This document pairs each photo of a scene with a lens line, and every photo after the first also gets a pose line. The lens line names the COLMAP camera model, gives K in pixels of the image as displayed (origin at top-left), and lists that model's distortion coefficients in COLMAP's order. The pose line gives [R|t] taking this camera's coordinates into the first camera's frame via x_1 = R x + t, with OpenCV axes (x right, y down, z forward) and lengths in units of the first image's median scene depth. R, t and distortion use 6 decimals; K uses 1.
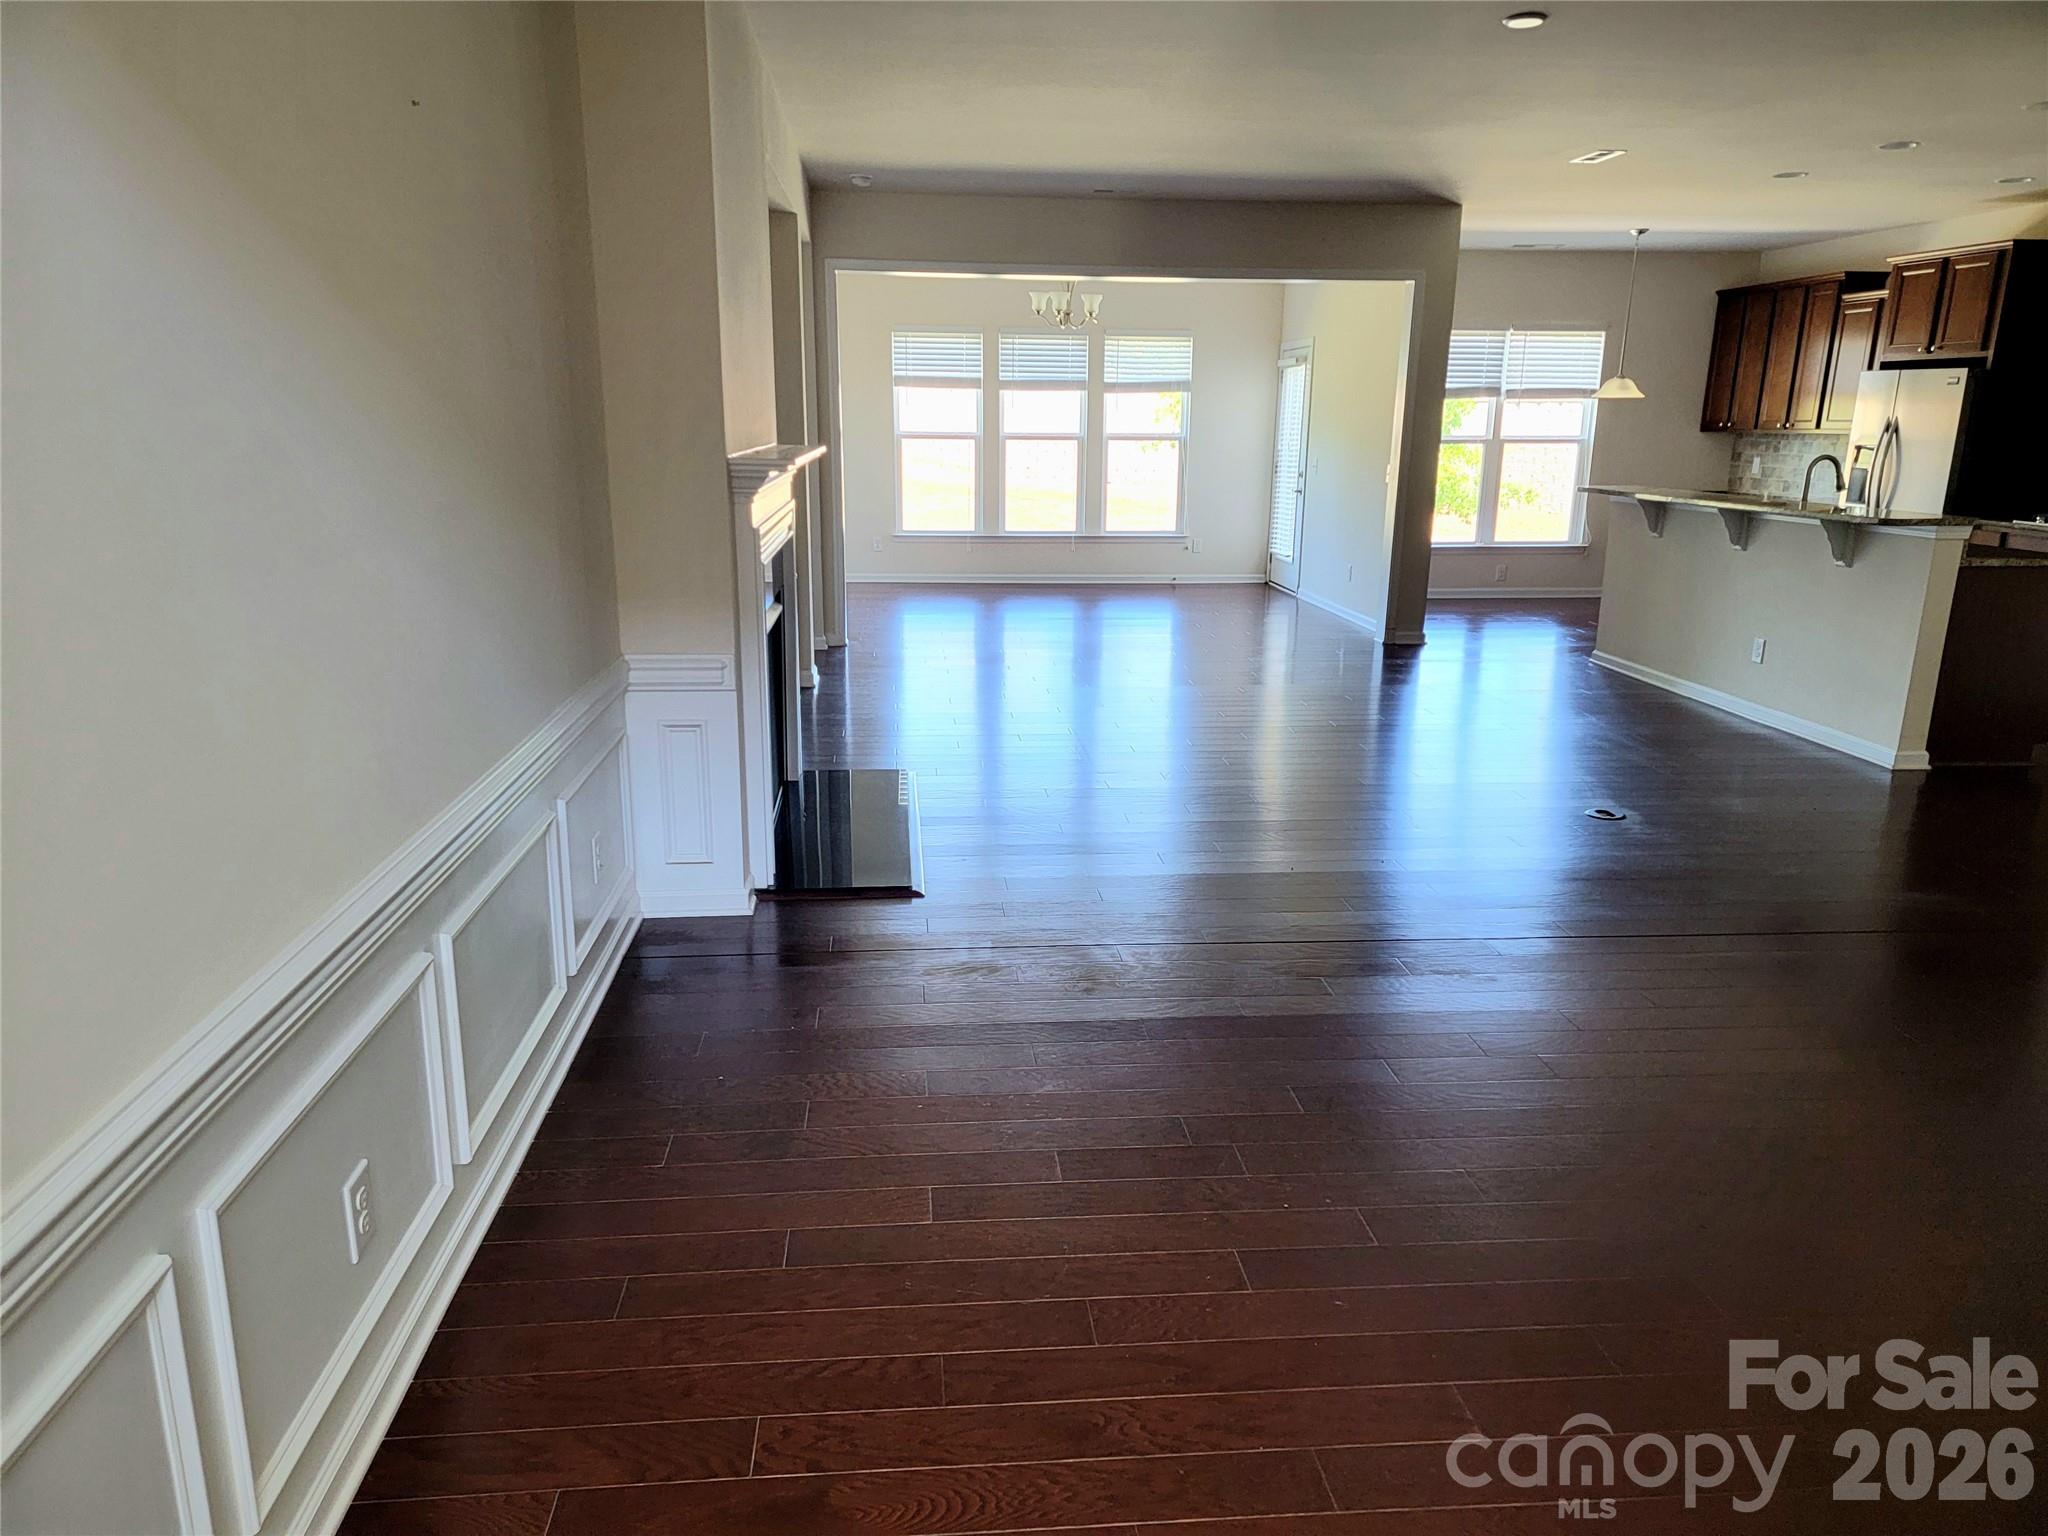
lens RADIAL K [[1420.3, 0, 1010.4], [0, 1420.3, 786.0], [0, 0, 1]] dist [0.077903, -0.061589]
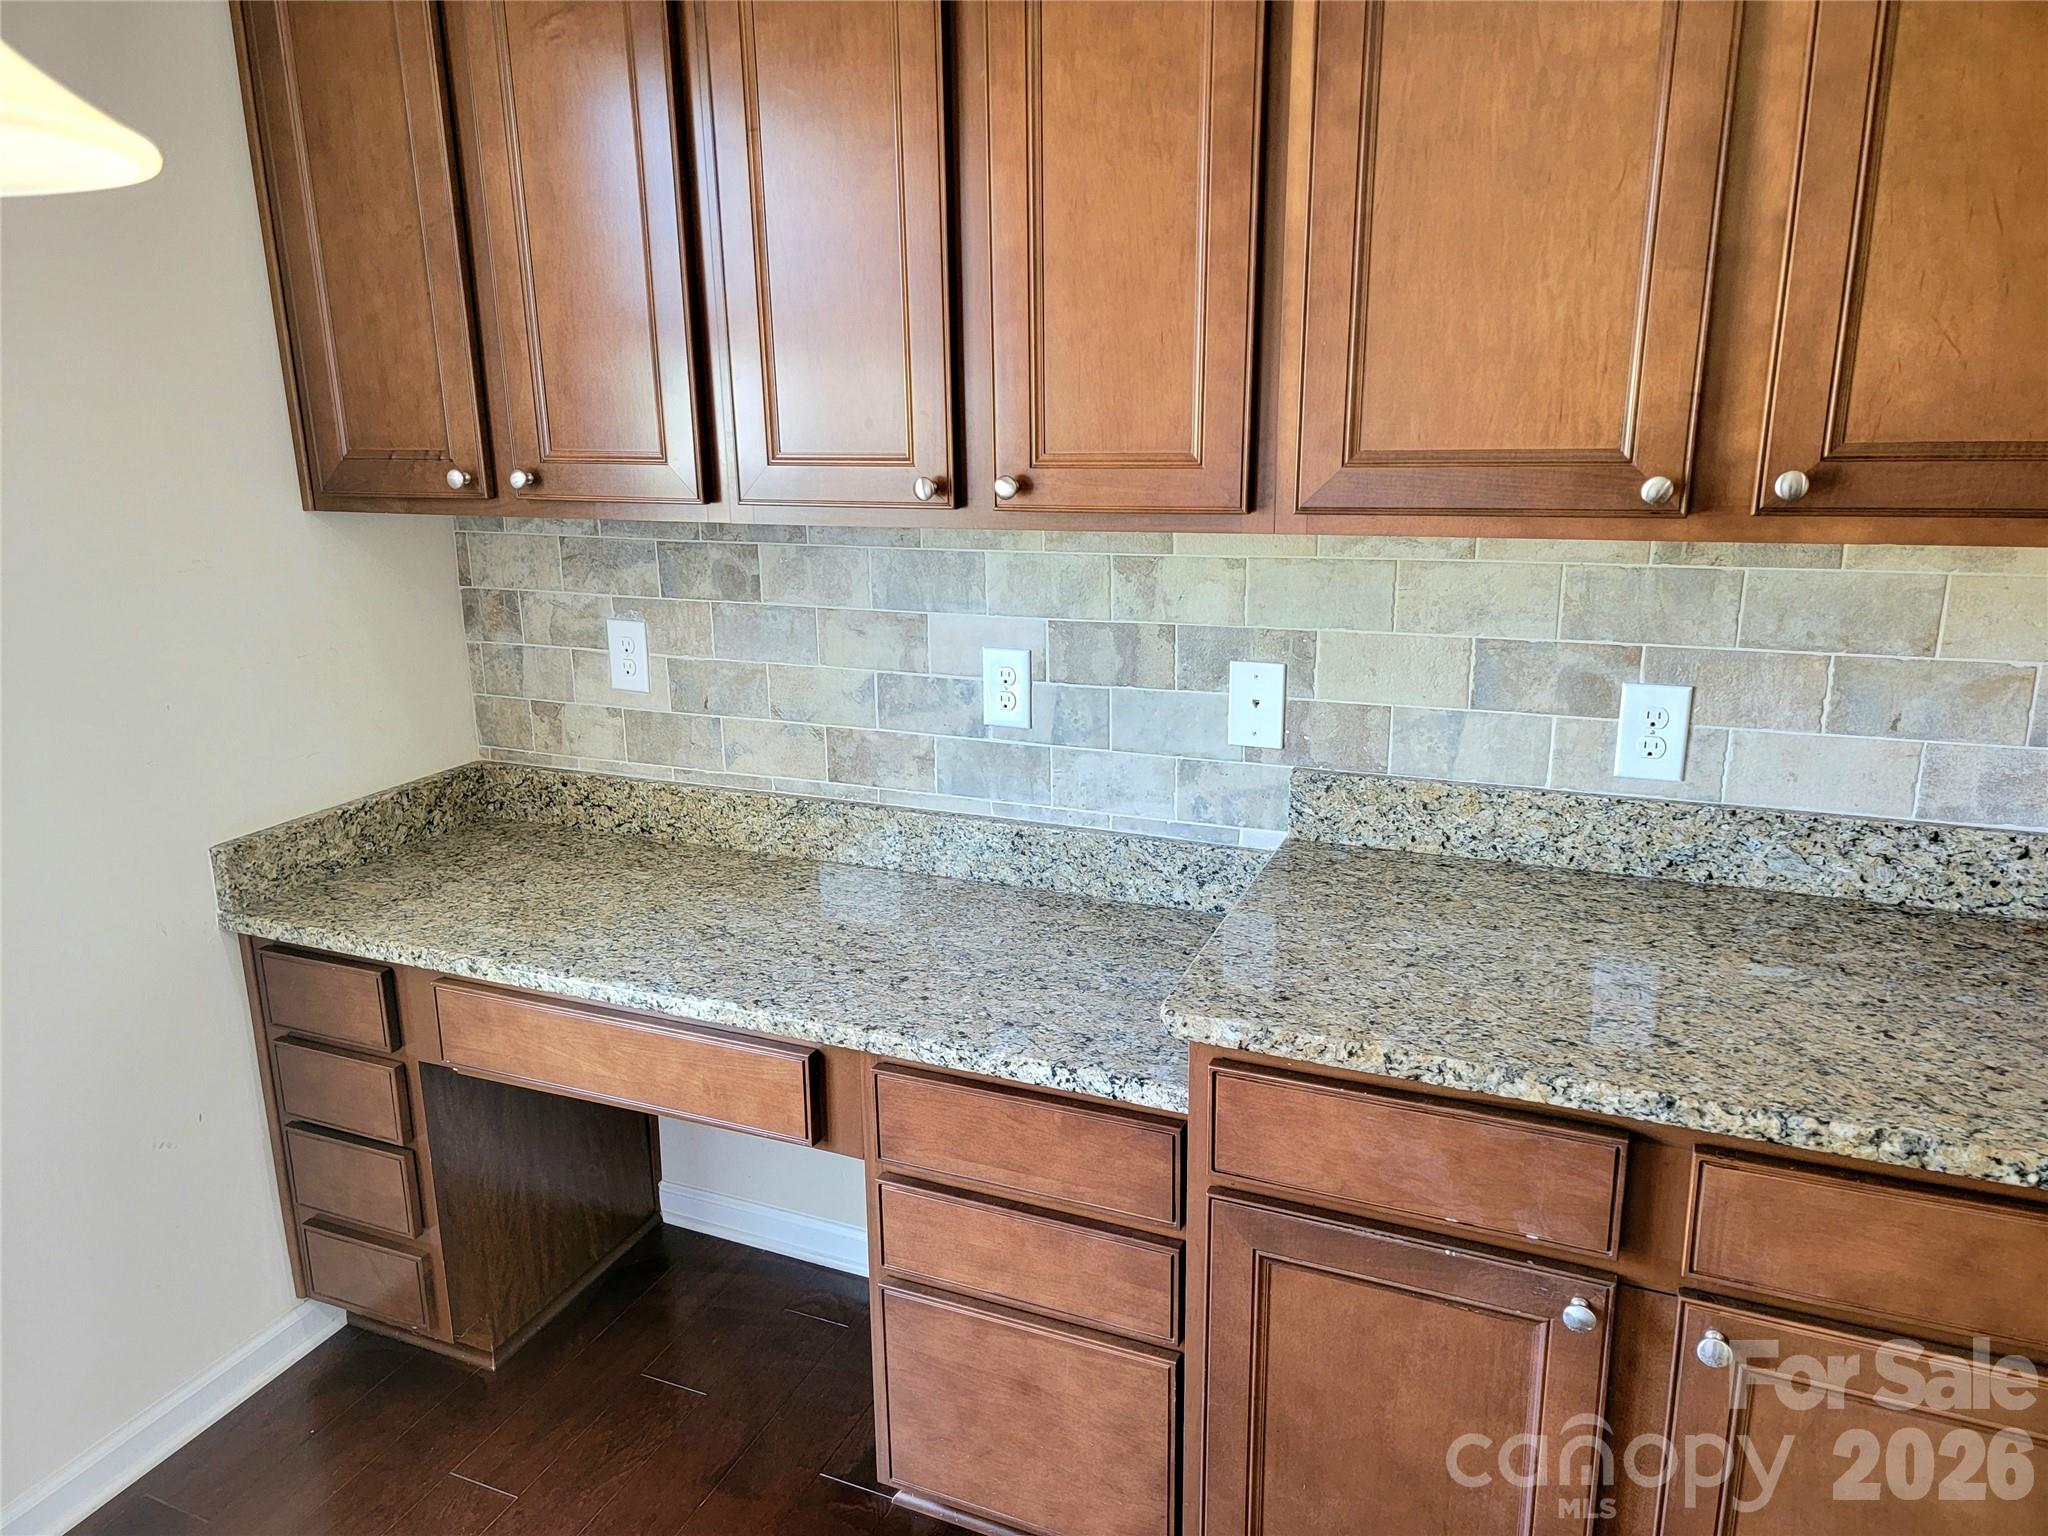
lens RADIAL K [[1420.3, 0, 997.8], [0, 1420.3, 755.5], [0, 0, 1]] dist [0.077903, -0.061589]
pose [[0.482053, -0.239252, 0.842843, 0.369337], [0.243507, 0.960677, 0.133430, -0.227303], [-0.841623, 0.140918, 0.521357, 0.866238]]
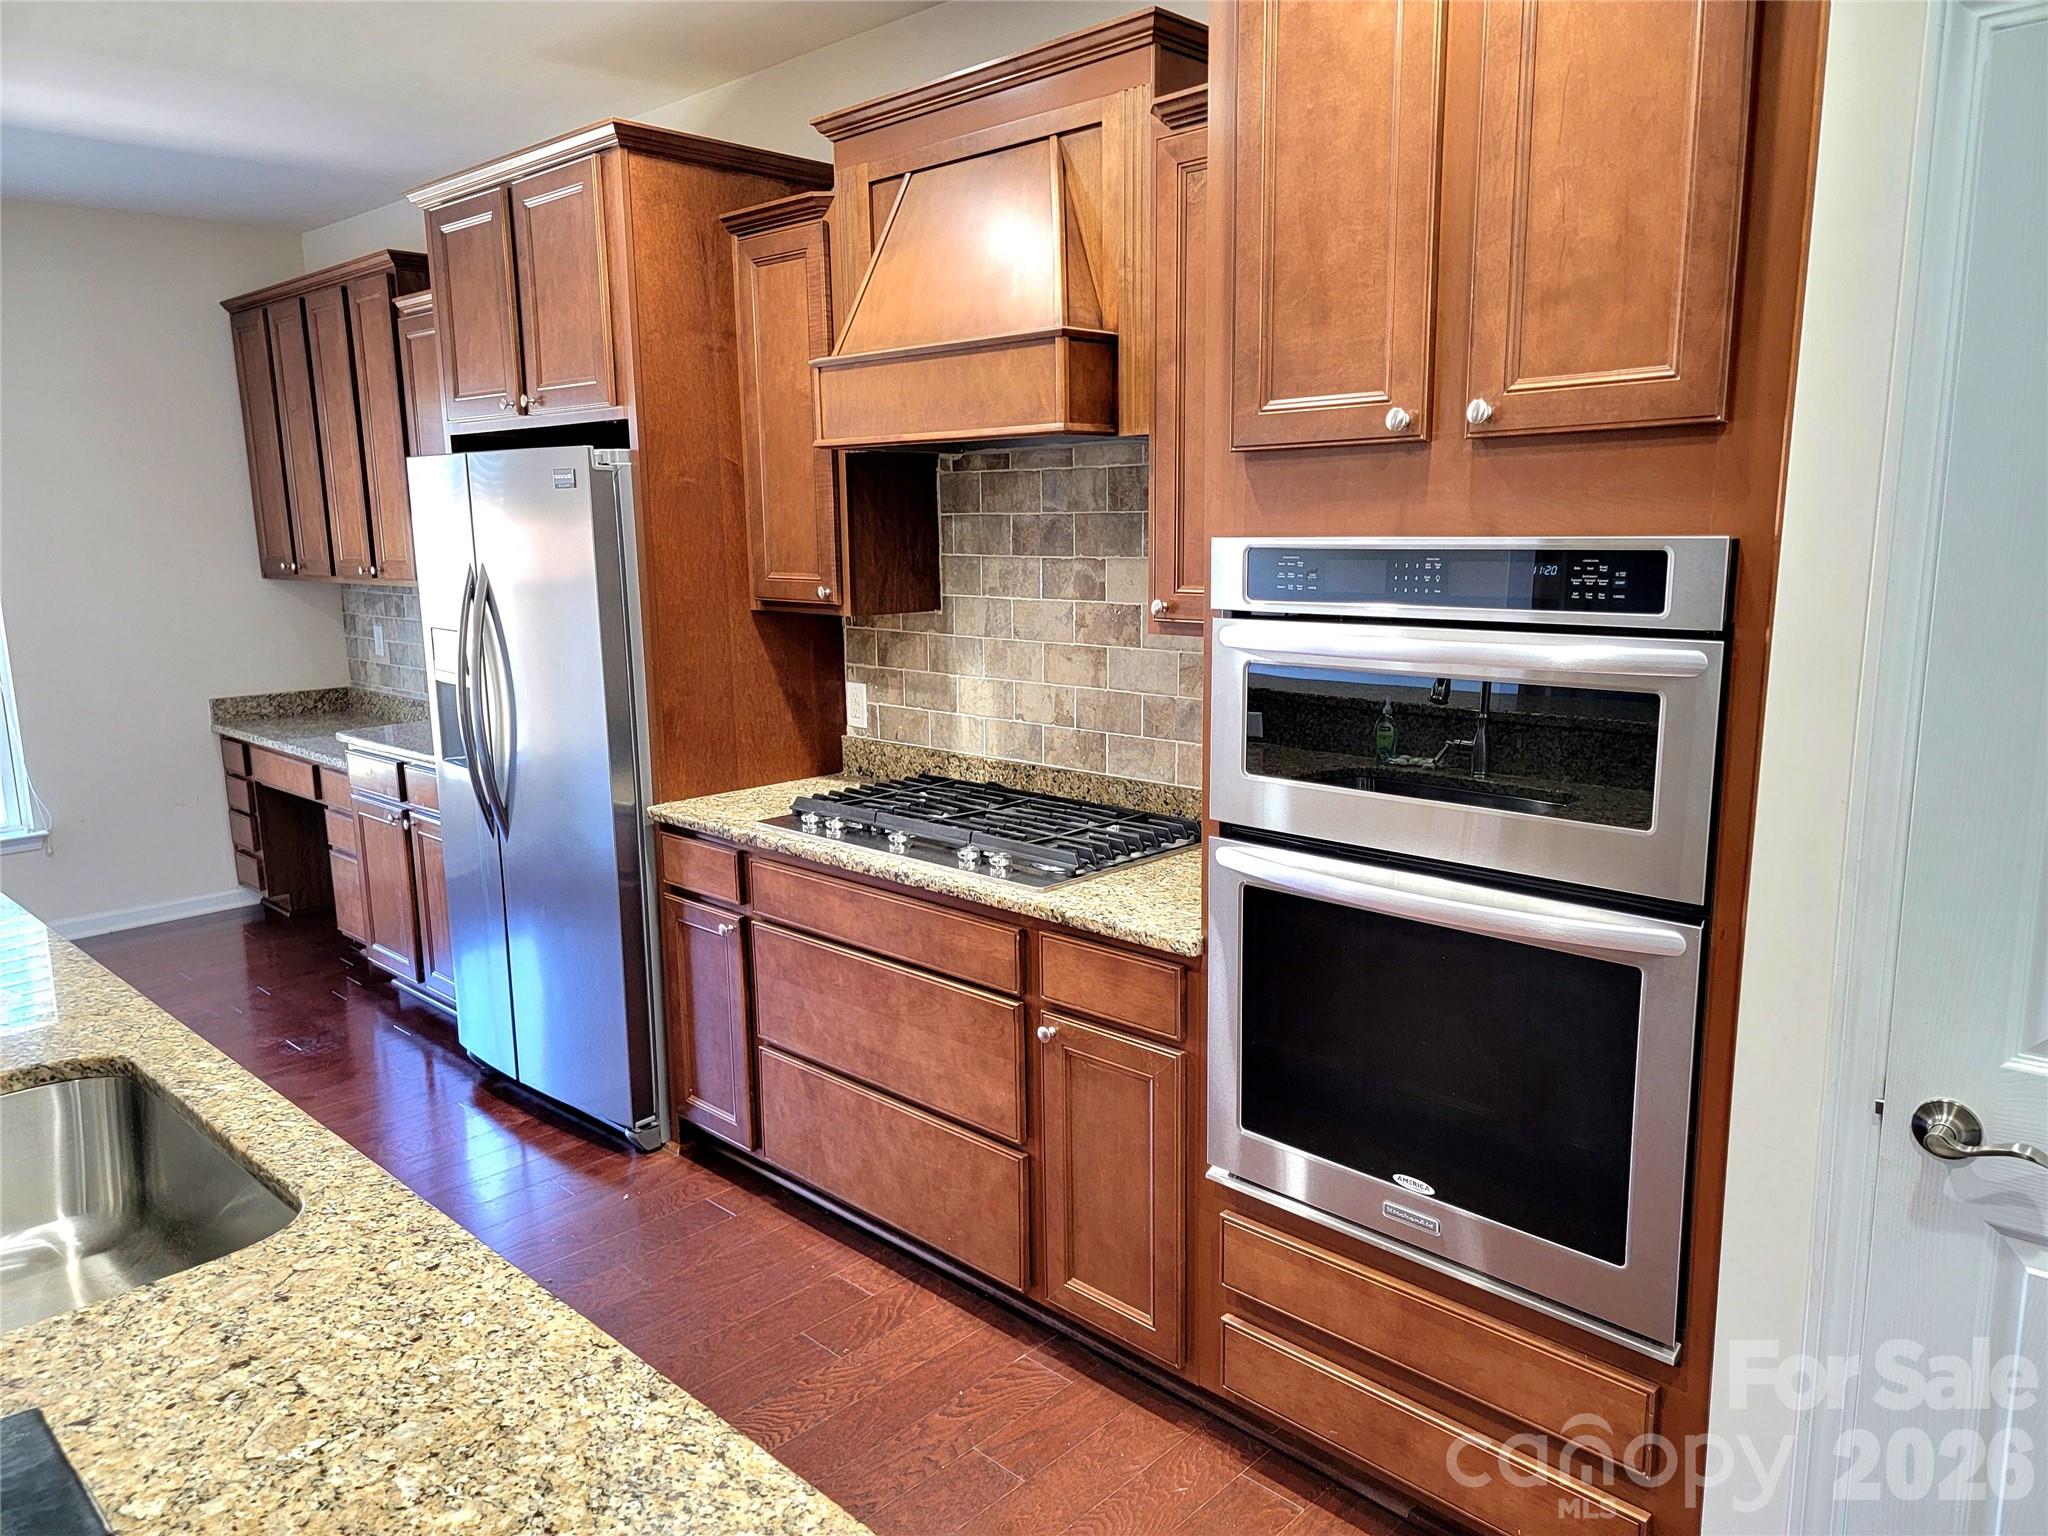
lens RADIAL K [[1420.3, 0, 1030.2], [0, 1420.3, 780.4], [0, 0, 1]] dist [0.077903, -0.061589]
pose [[0.756305, -0.141721, 0.638684, 0.363879], [0.186956, 0.982362, -0.003405, -0.130216], [-0.626937, 0.121981, 0.769462, 0.474863]]
